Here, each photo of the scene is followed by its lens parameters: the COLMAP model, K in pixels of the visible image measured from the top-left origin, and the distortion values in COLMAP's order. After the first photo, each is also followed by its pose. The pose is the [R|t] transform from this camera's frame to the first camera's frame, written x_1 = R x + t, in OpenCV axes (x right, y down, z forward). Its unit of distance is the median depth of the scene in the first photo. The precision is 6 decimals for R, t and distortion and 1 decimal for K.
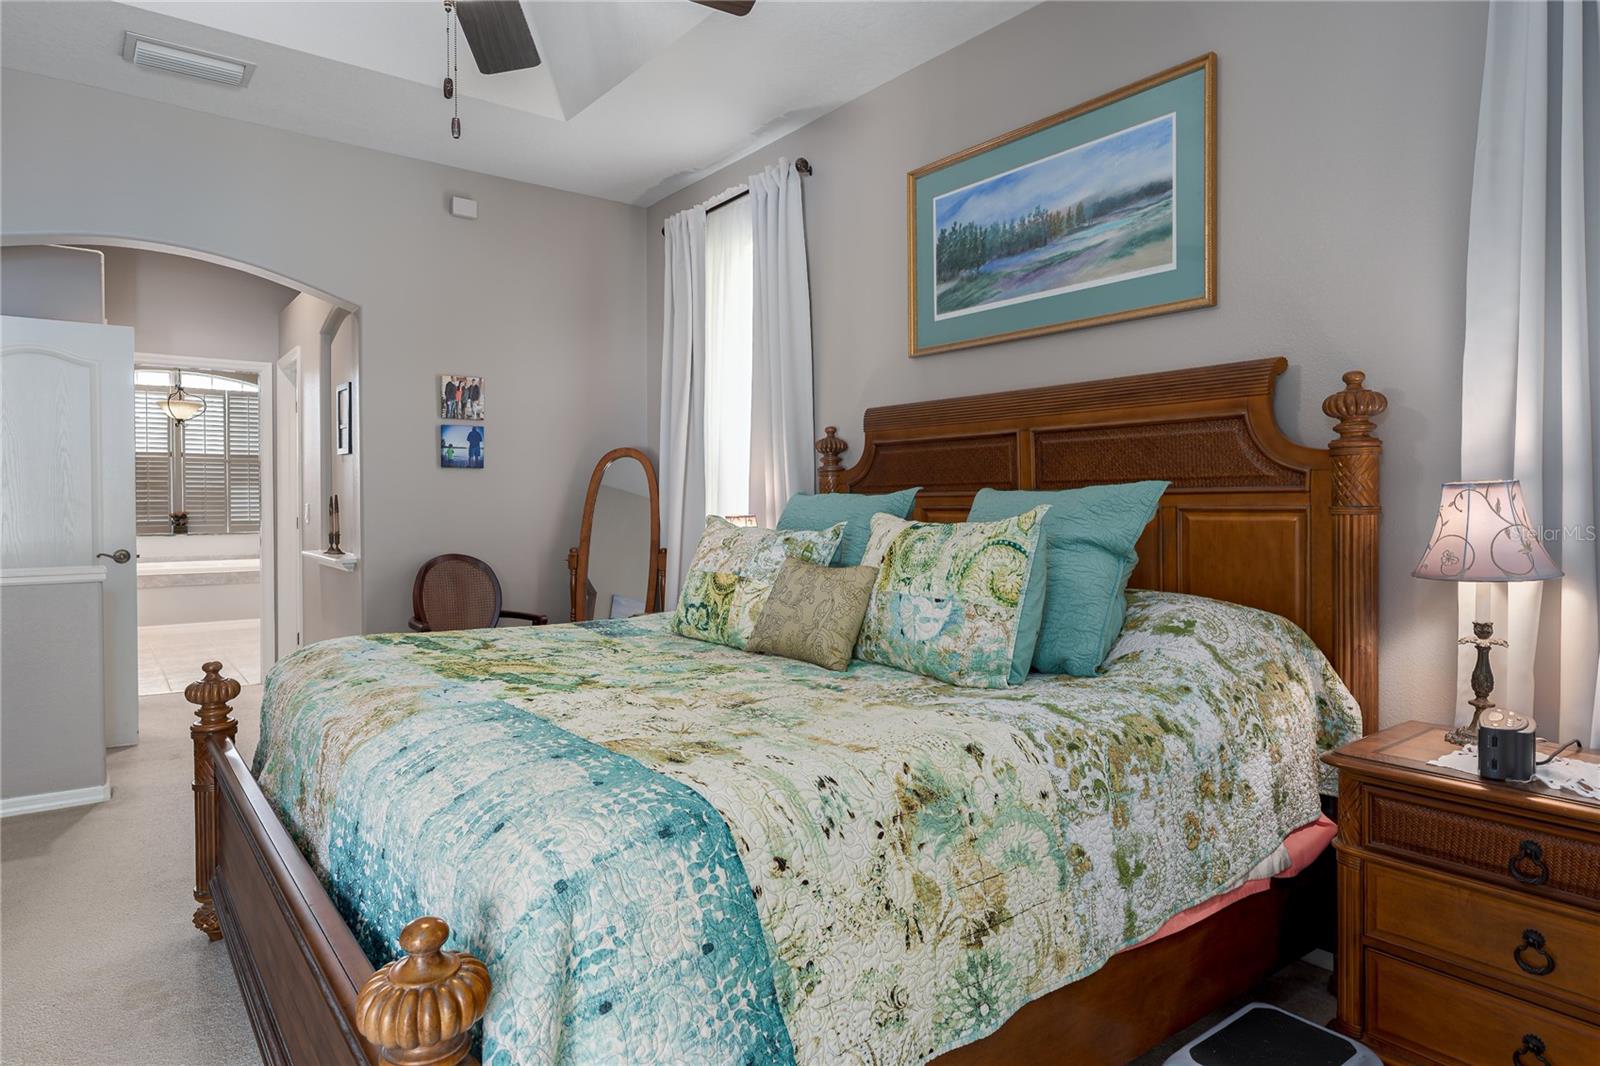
lens RADIAL K [[939.8, 0, 800.0], [0, 939.8, 533.0], [0, 0, 1]] dist [-0.004145, -0.000820]
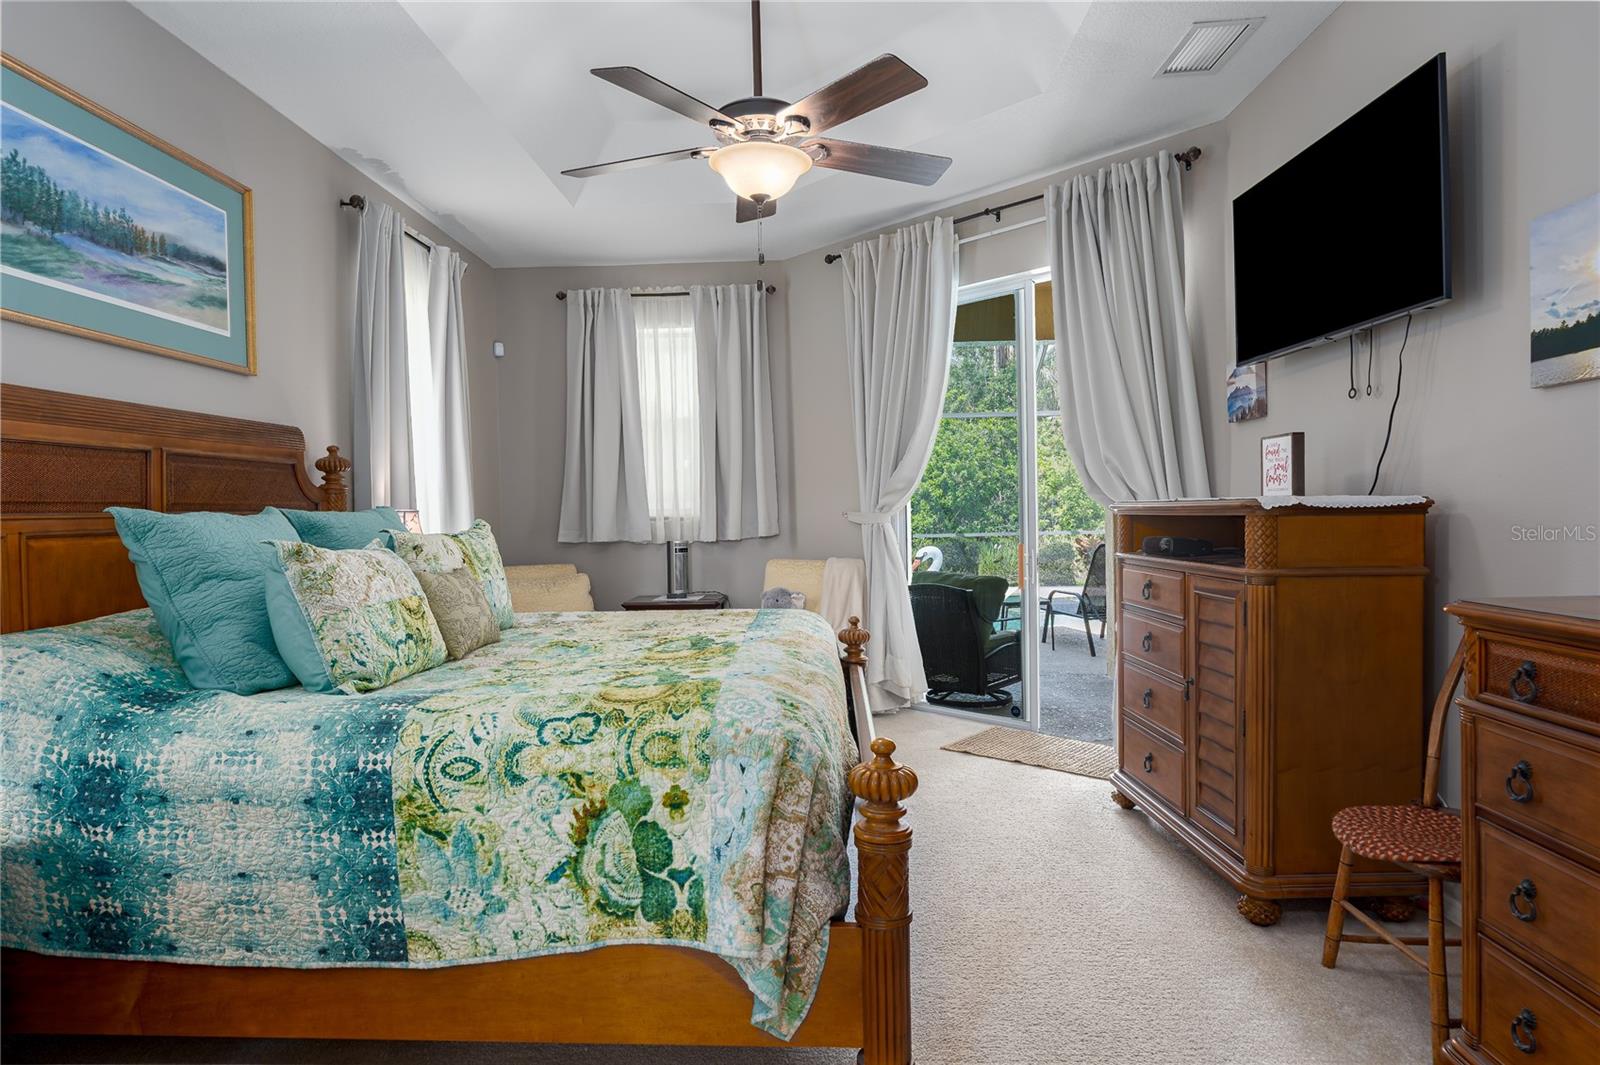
lens RADIAL K [[939.8, 0, 800.0], [0, 939.8, 532.5], [0, 0, 1]] dist [-0.004145, -0.000820]
pose [[-0.768963, 0.005007, 0.639274, -0.941129], [0.043707, 0.998041, 0.044756, -0.042825], [-0.637798, 0.062357, -0.767676, 1.433179]]
